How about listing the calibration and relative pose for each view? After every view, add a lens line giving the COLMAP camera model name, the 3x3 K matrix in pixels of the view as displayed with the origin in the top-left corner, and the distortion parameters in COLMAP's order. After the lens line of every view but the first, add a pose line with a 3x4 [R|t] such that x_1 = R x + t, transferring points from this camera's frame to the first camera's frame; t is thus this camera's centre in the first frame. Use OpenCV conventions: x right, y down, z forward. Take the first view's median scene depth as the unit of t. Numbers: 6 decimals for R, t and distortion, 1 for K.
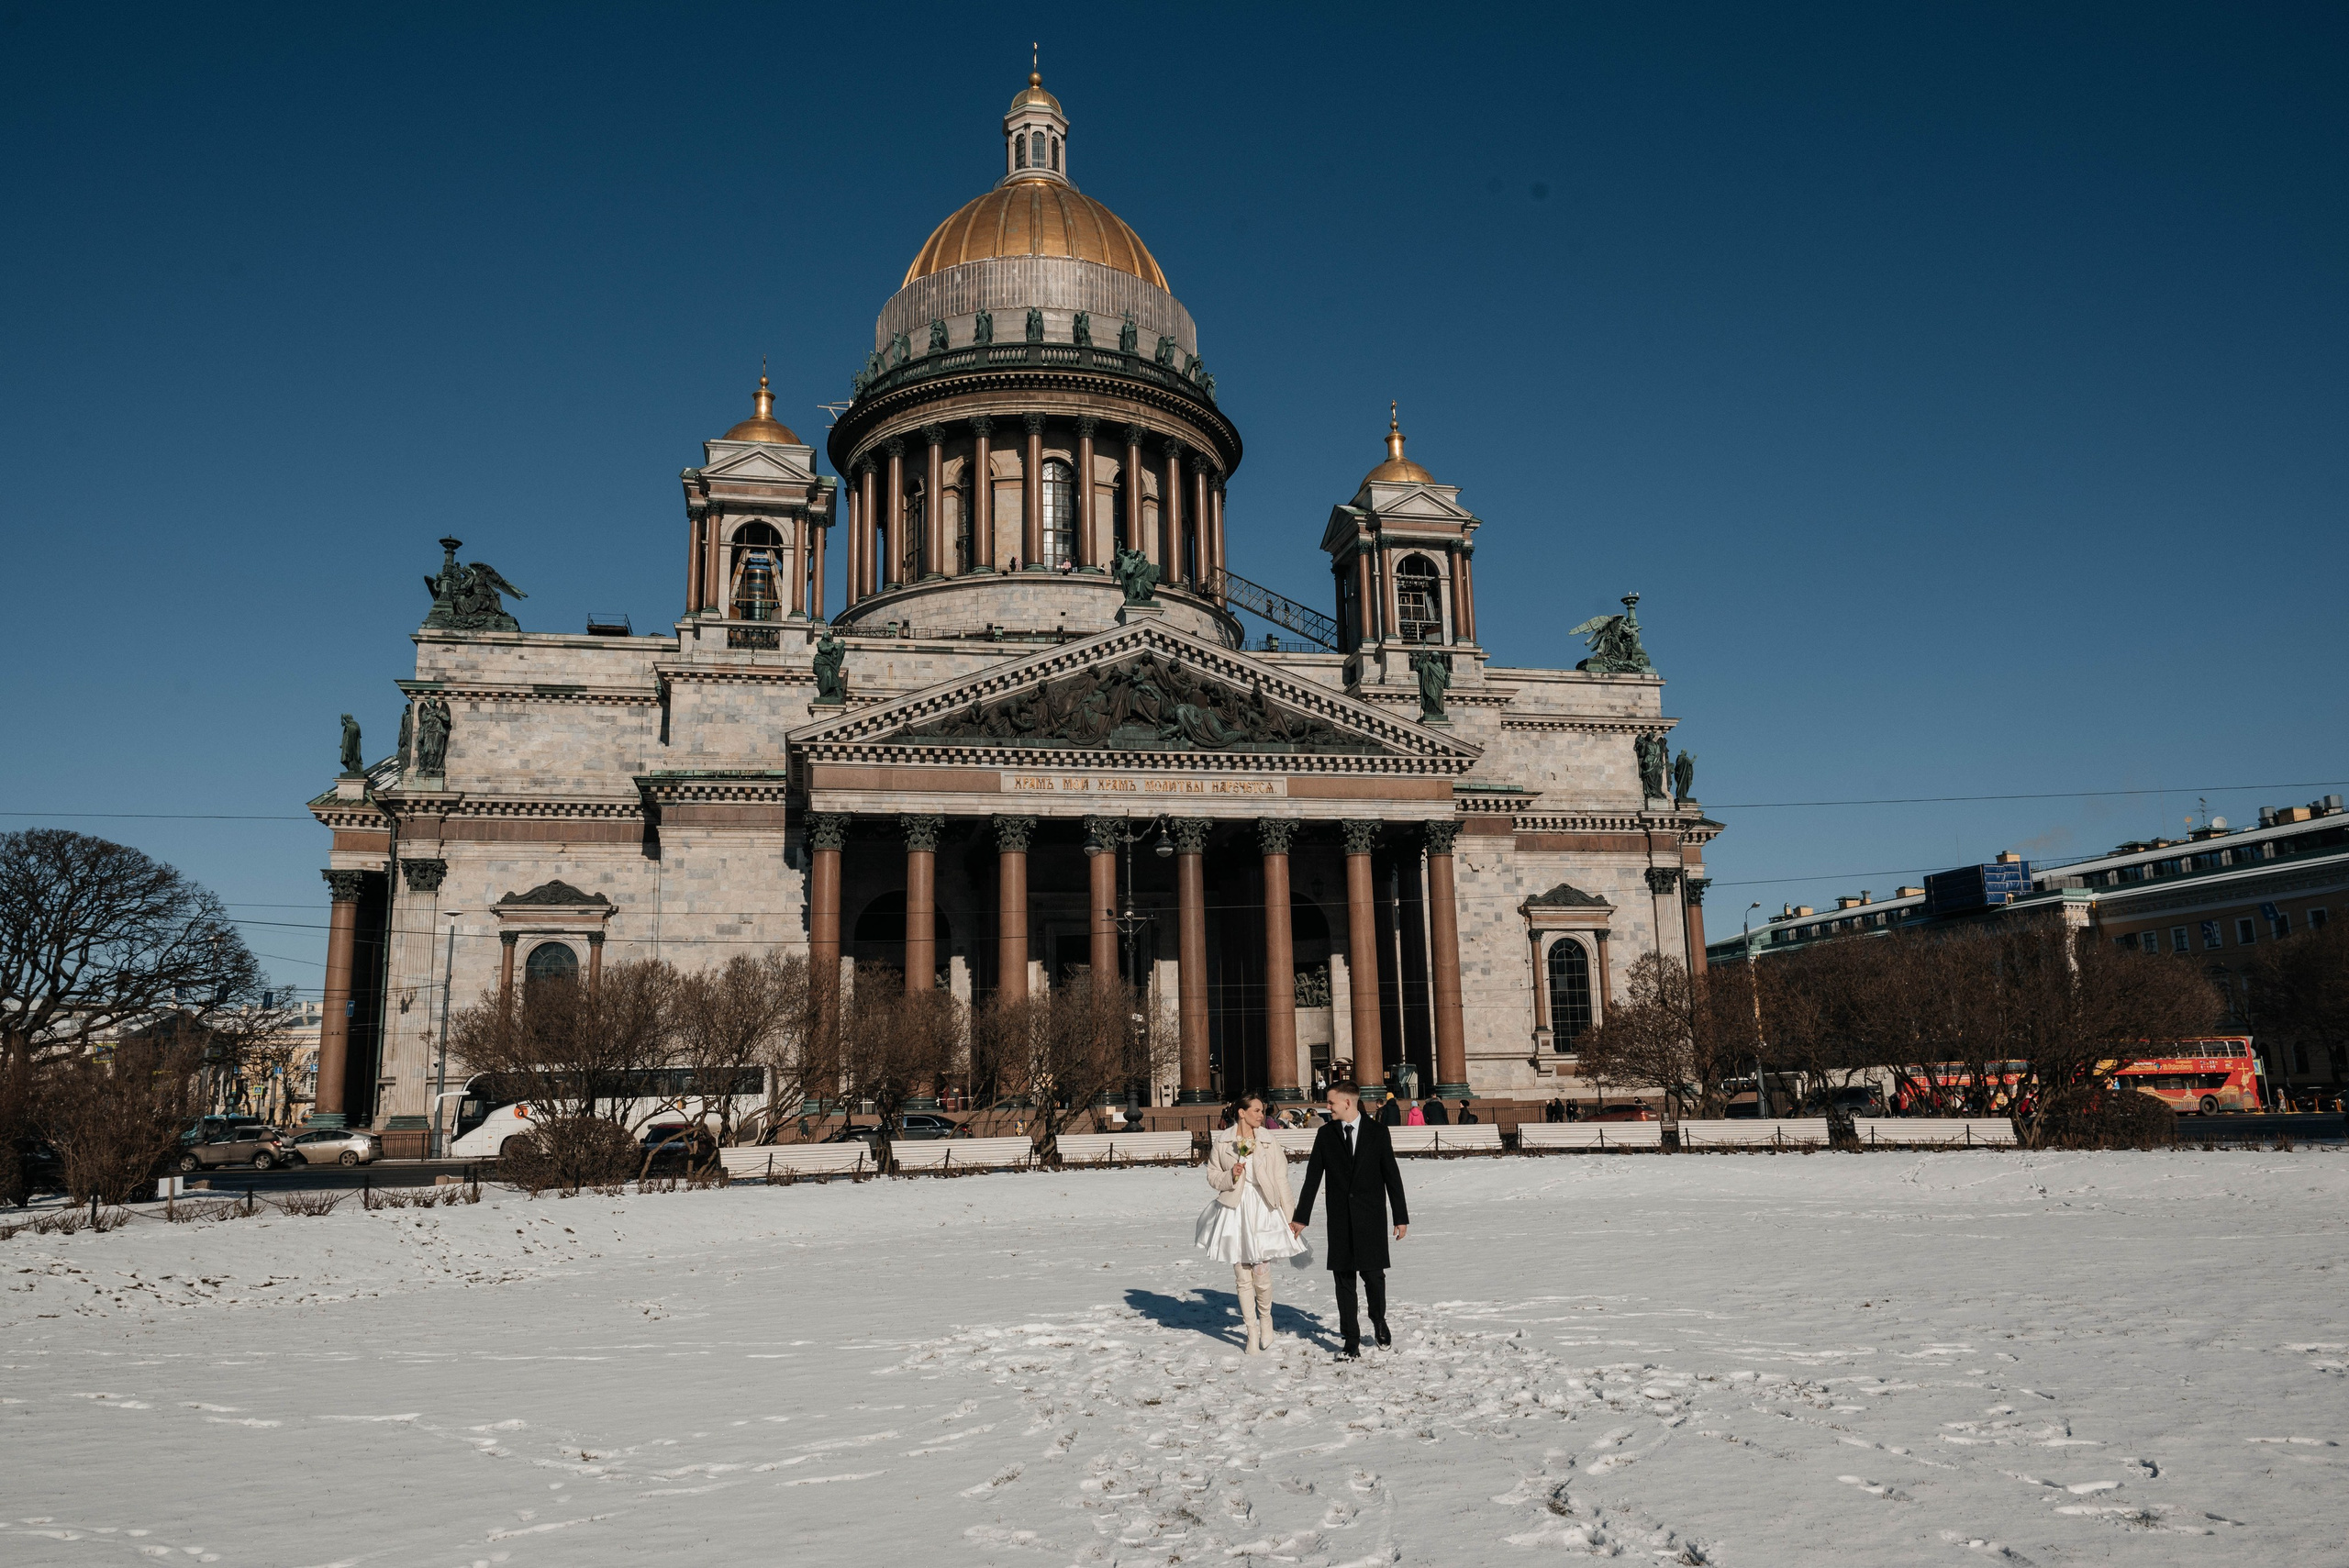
lens RADIAL K [[1610.3, 0, 1169.2], [0, 1610.3, 783.9], [0, 0, 1]] dist [-0.005423, -0.000124]
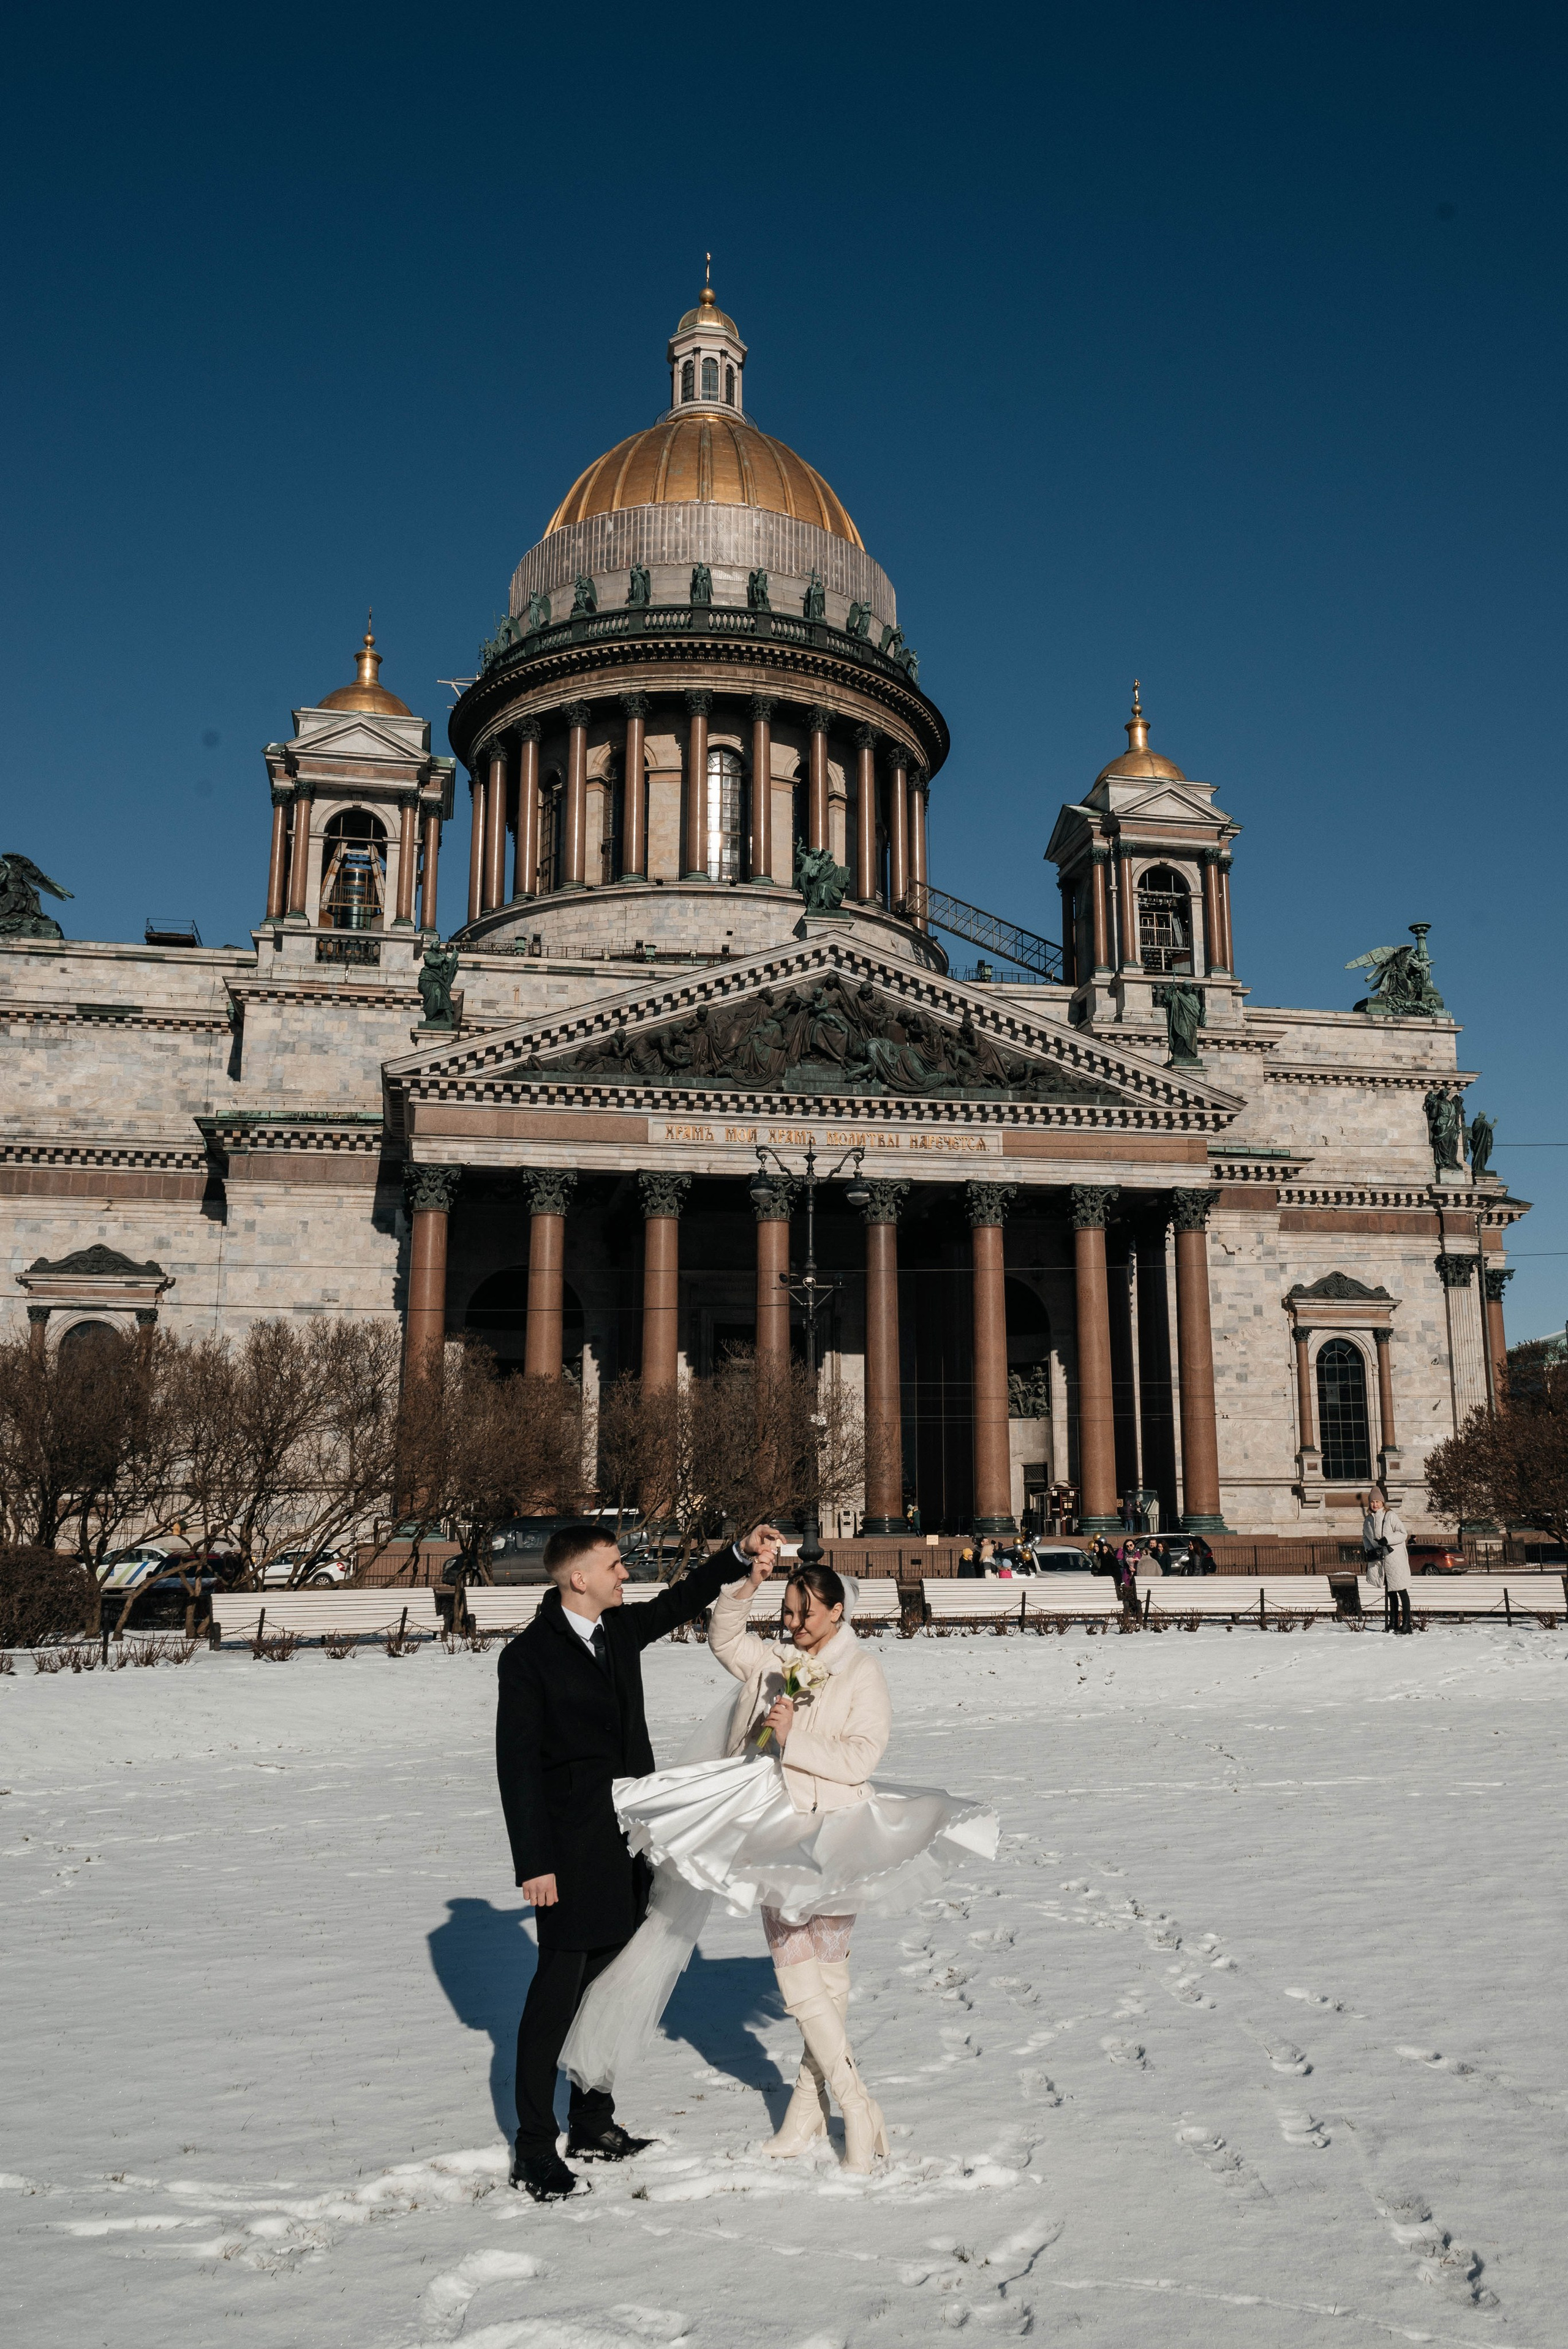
lens RADIAL K [[1817.6, 0, 844.3], [0, 1817.6, 1143.8], [0, 0, 1]] dist [-0.009500, 0.000813]
pose [[0.999858, 0.016728, -0.001984, -0.004027], [-0.016754, 0.999762, -0.014004, 0.014891], [0.001749, 0.014035, 0.999900, 0.081364]]
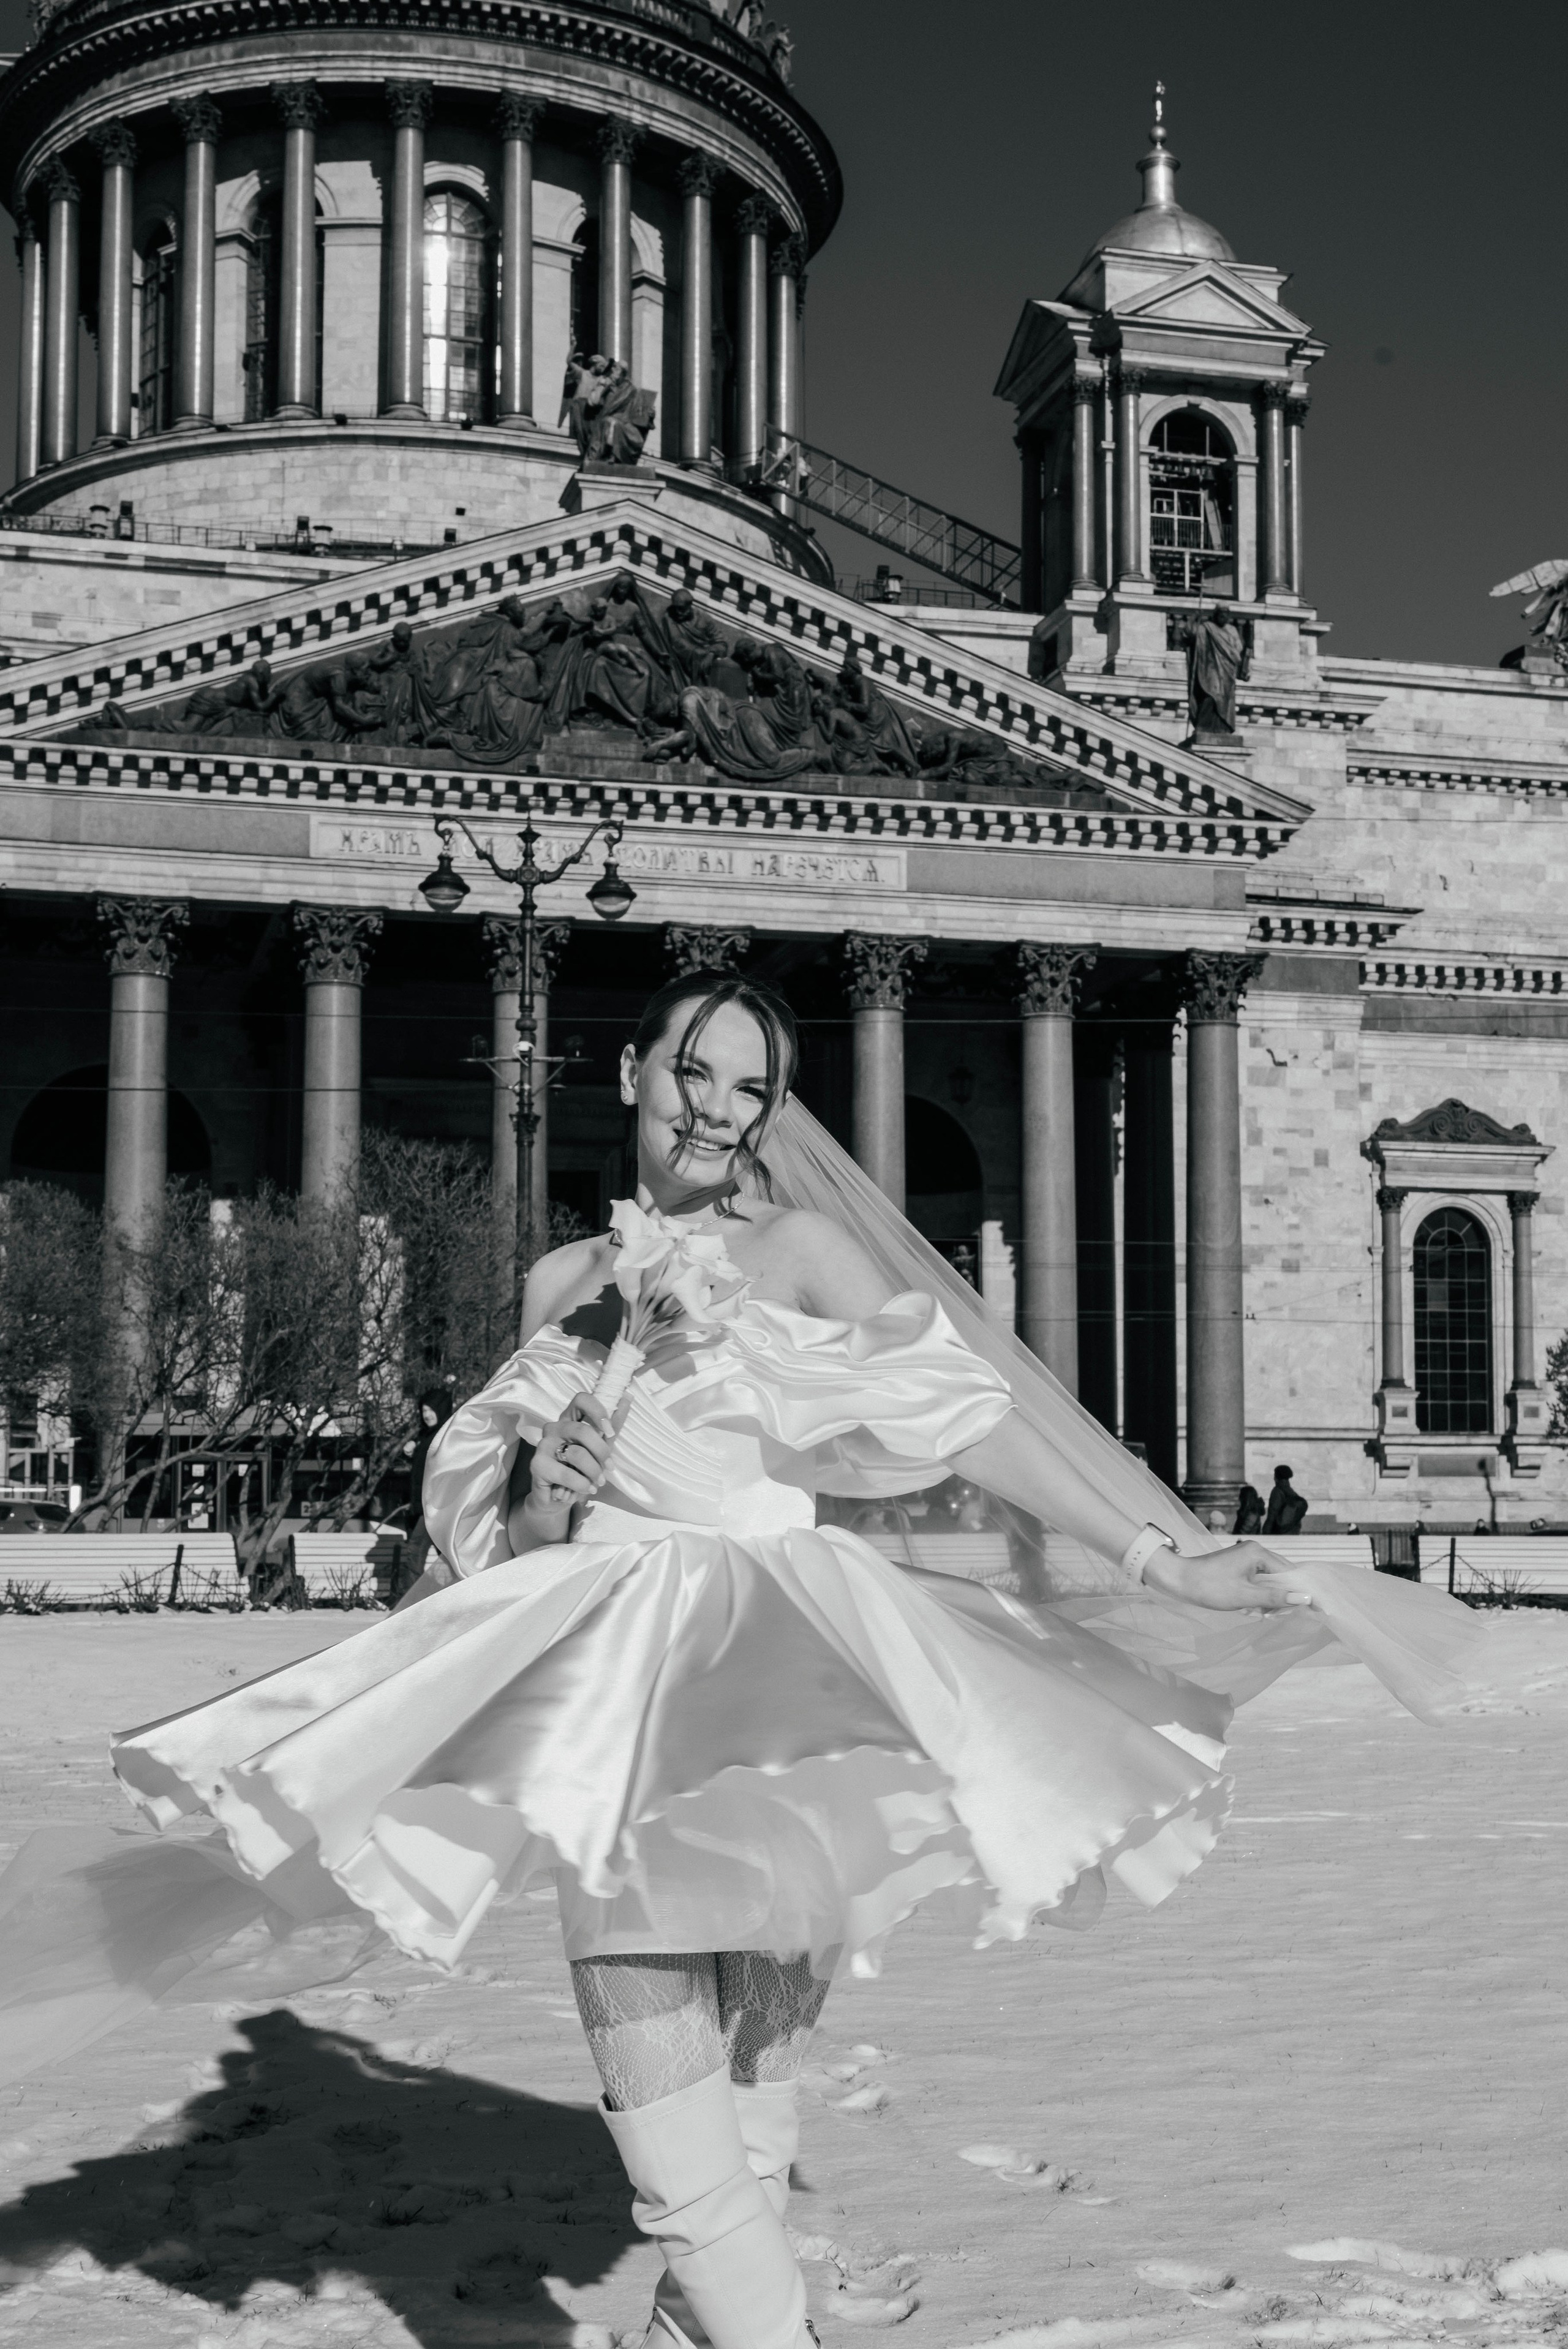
lens RADIAL K [[2912.2, 0, 807.4], [0, 2912.2, 1276.0], [0, 0, 1]] dist [0.005104, 0.000000]
pose [[0.998770, 0.029244, 0.040048, 0.010912], [-0.033374, 0.993733, 0.106685, 0.028236], [-0.036678, -0.107891, 0.993486, 0.107889]]
